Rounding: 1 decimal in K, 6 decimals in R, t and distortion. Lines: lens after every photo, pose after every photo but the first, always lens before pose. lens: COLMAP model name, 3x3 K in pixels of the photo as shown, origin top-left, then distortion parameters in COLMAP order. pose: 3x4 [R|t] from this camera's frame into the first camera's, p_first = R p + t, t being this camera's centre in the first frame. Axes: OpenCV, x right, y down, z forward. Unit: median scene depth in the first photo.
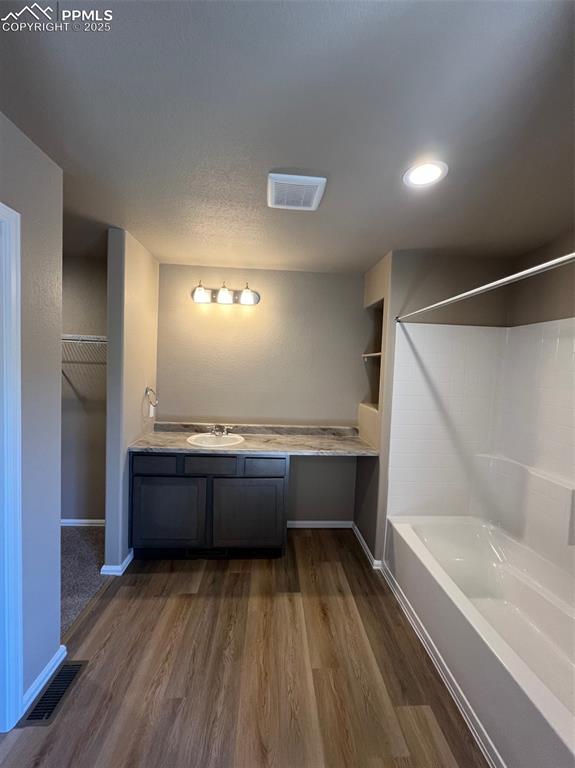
lens RADIAL K [[308.8, 0, 289.6], [0, 308.8, 385.3], [0, 0, 1]] dist [0.001078, 0.000361]
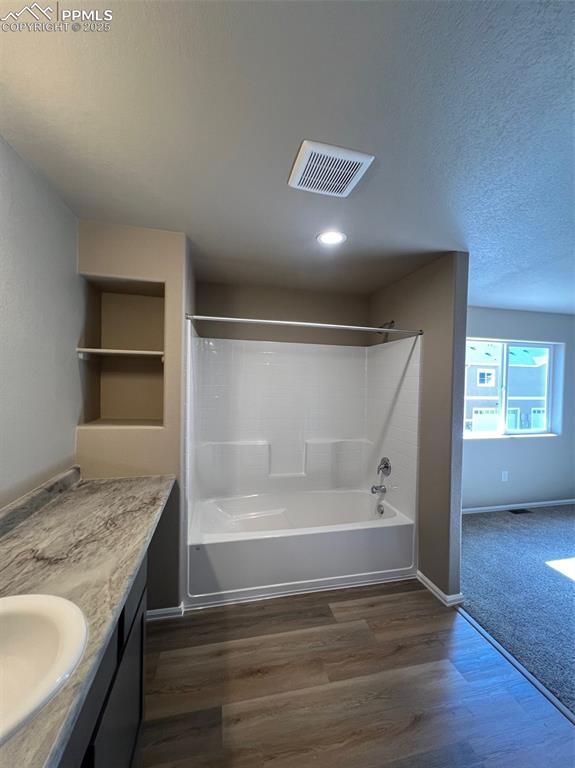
lens RADIAL K [[308.8, 0, 289.6], [0, 308.8, 385.3], [0, 0, 1]] dist [0.001078, 0.000361]
pose [[-0.161816, -0.060460, 0.984967, -0.728678], [0.029774, 0.997368, 0.066113, -0.083469], [-0.986372, 0.040024, -0.159590, 1.109406]]
